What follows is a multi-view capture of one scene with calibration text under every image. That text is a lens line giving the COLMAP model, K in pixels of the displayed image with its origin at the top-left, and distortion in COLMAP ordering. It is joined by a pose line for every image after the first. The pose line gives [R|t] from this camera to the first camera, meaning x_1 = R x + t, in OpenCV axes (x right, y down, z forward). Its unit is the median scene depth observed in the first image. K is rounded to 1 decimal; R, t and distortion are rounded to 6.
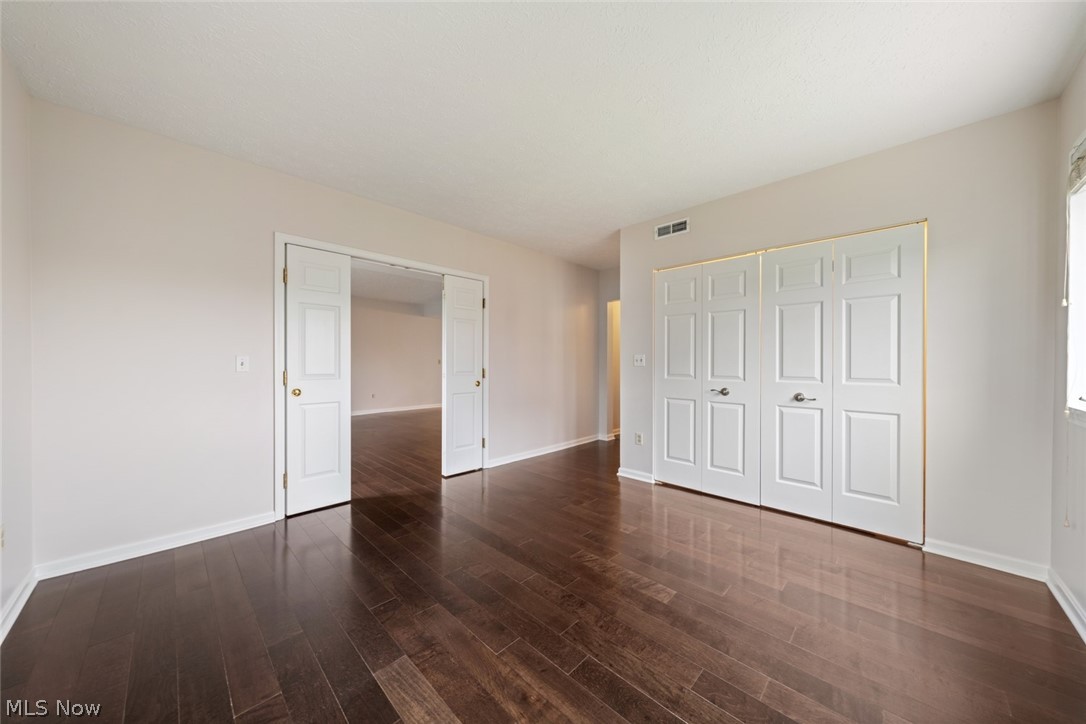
lens RADIAL K [[369.5, 0, 538.9], [0, 369.5, 362.5], [0, 0, 1]] dist [-0.000043, -0.000046]
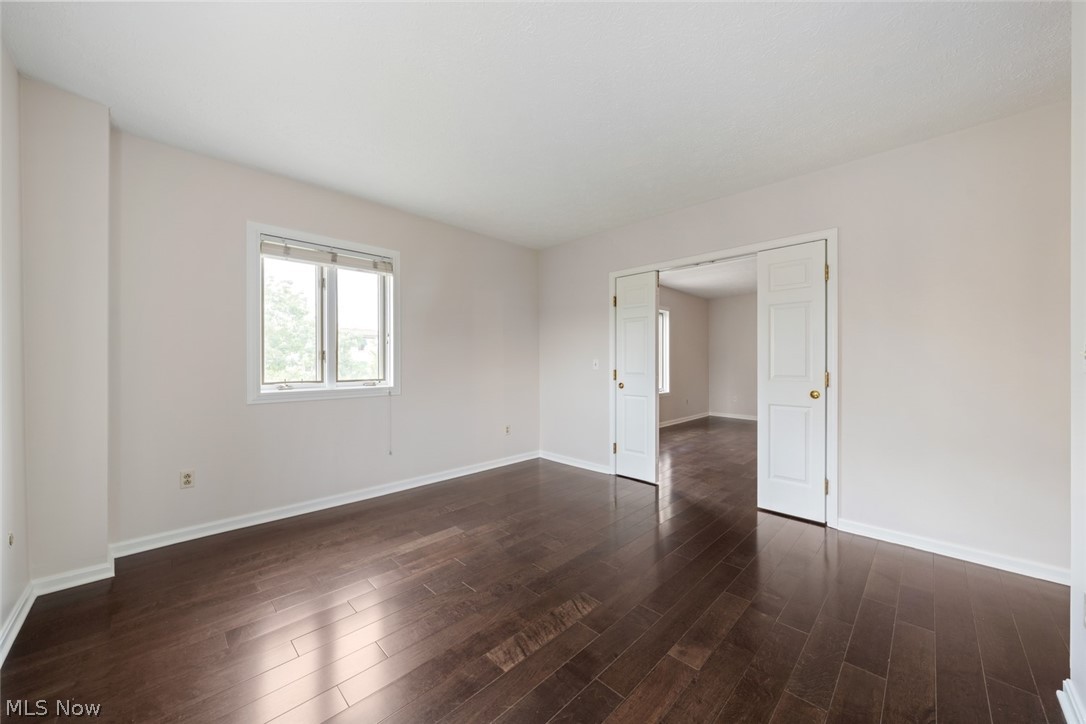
lens RADIAL K [[385.2, 0, 540.1], [0, 385.2, 363.5], [0, 0, 1]] dist [0.001304, 0.000312]
pose [[-0.001337, -0.004617, -0.999988, 0.669334], [-0.000736, 0.999989, -0.004616, 0.005723], [0.999999, 0.000730, -0.001340, 0.625572]]
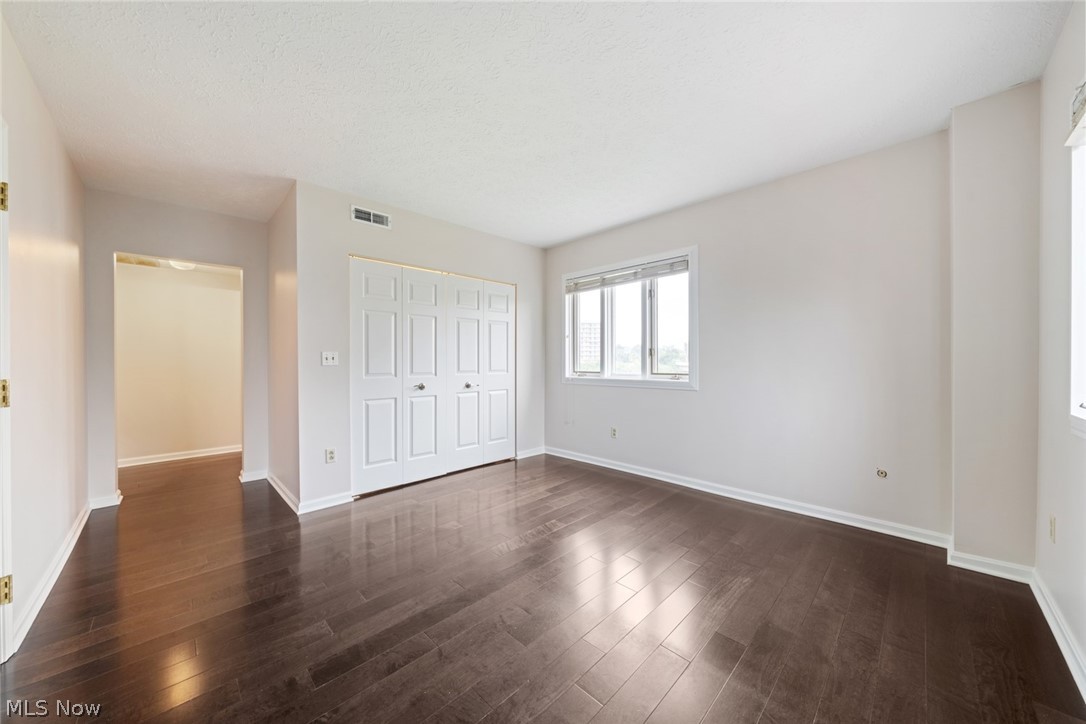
lens RADIAL K [[385.2, 0, 540.1], [0, 385.2, 363.5], [0, 0, 1]] dist [0.001304, 0.000312]
pose [[-0.000312, -0.006646, 0.999978, -0.653722], [0.004874, 0.999966, 0.006647, 0.002066], [-0.999988, 0.004876, -0.000279, 0.615626]]
